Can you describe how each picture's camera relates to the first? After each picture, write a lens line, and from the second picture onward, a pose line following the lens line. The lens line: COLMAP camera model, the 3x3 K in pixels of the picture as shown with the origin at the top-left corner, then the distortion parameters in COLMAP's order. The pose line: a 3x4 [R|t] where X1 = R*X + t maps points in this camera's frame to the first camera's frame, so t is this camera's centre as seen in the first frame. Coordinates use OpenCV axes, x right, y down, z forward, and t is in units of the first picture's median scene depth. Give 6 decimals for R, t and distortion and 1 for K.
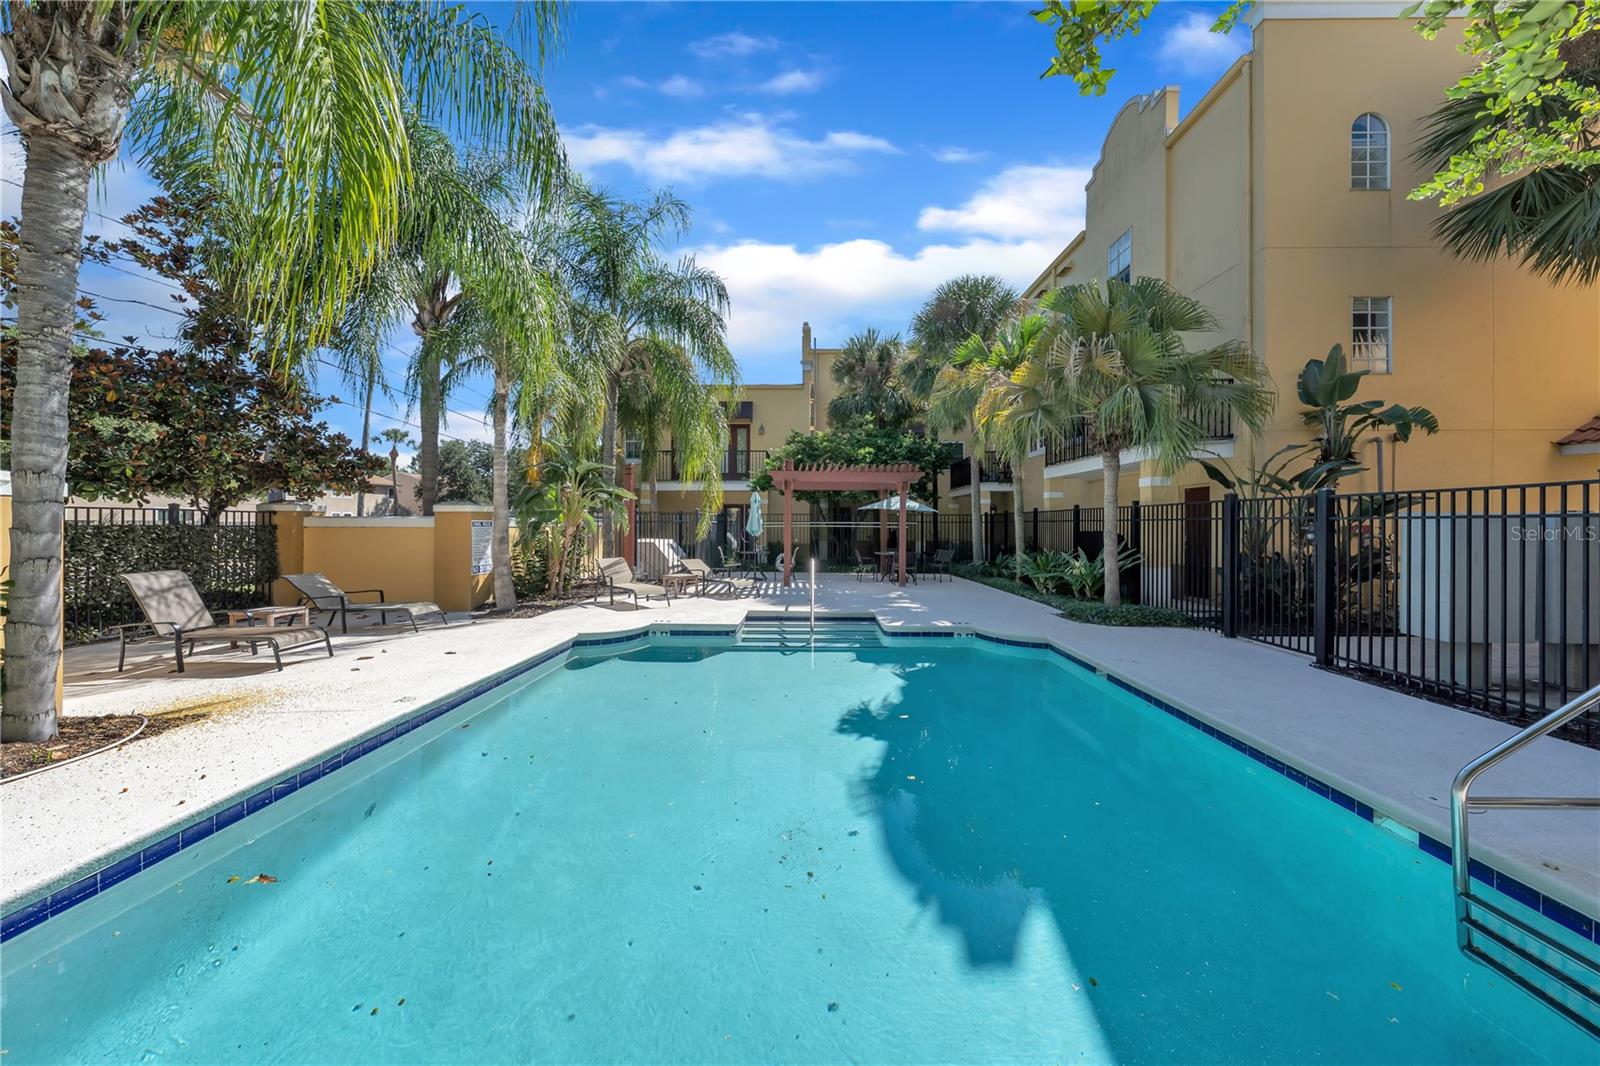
lens RADIAL K [[547.5, 0, 812.2], [0, 547.5, 522.0], [0, 0, 1]] dist [0.001064, 0.000083]
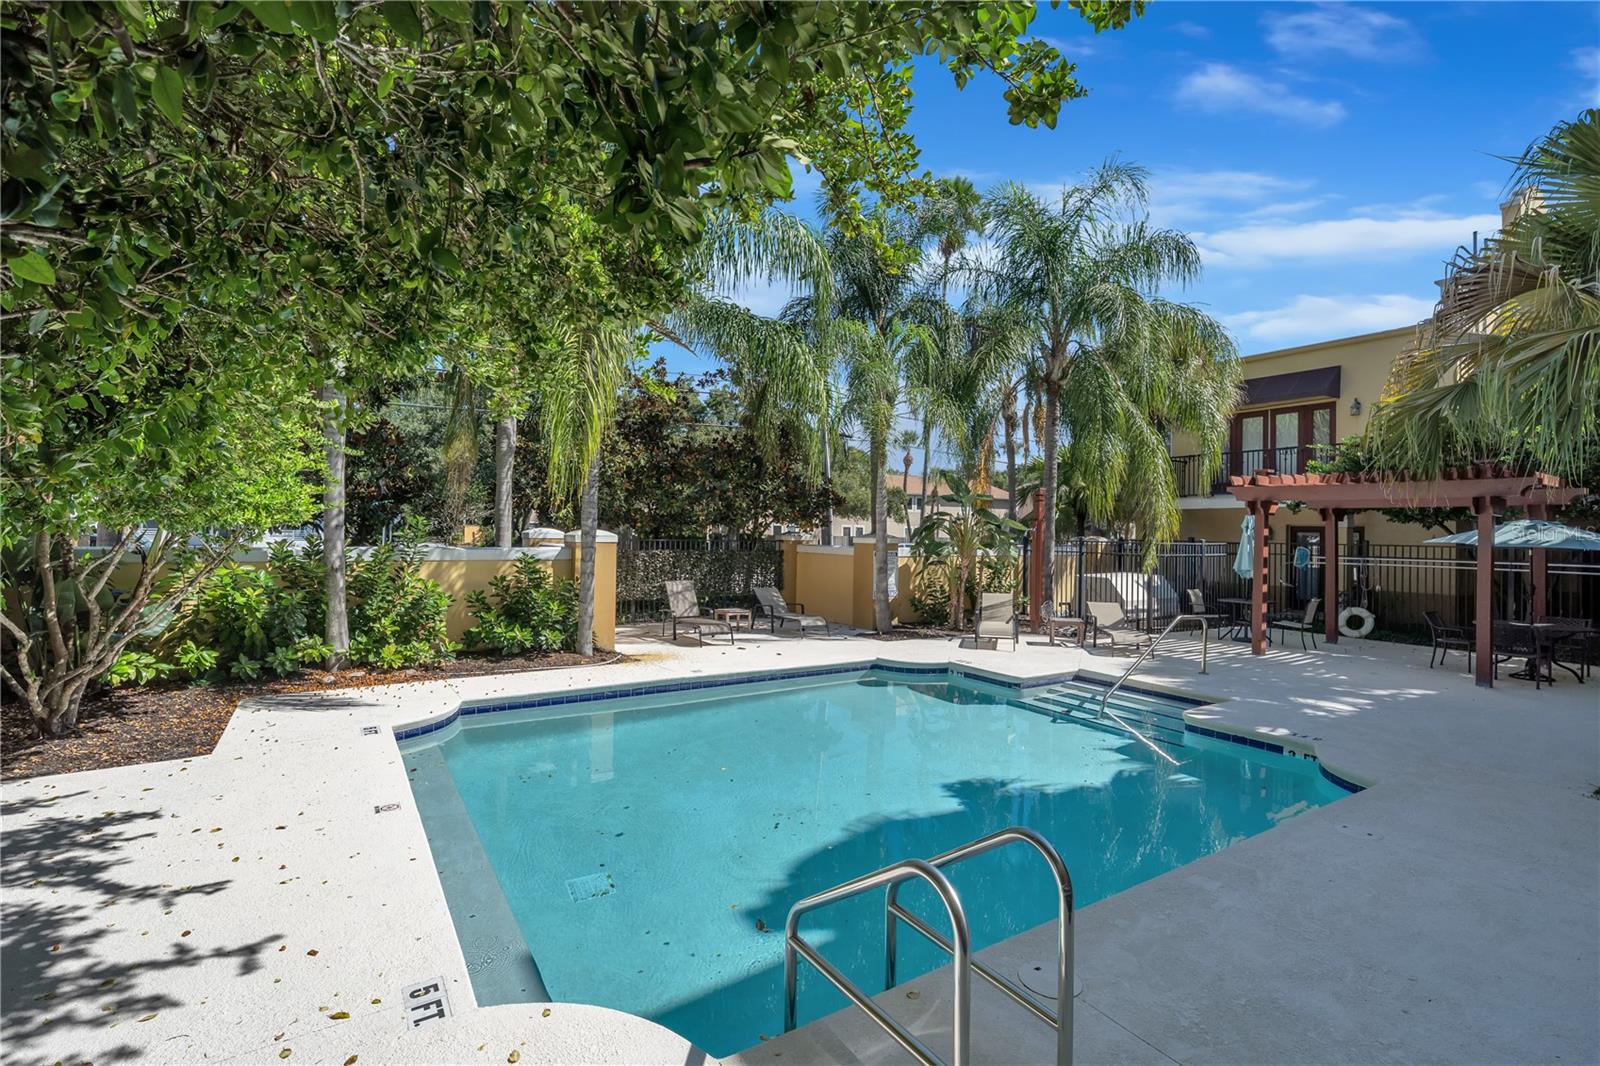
lens RADIAL K [[722.5, 0, 800.0], [0, 722.5, 533.0], [0, 0, 1]] dist [-0.003883, -0.000363]
pose [[0.548634, 0.008013, -0.836024, 0.916224], [-0.010716, 0.999939, 0.002552, -0.070839], [0.835994, 0.007559, 0.548687, 0.055975]]
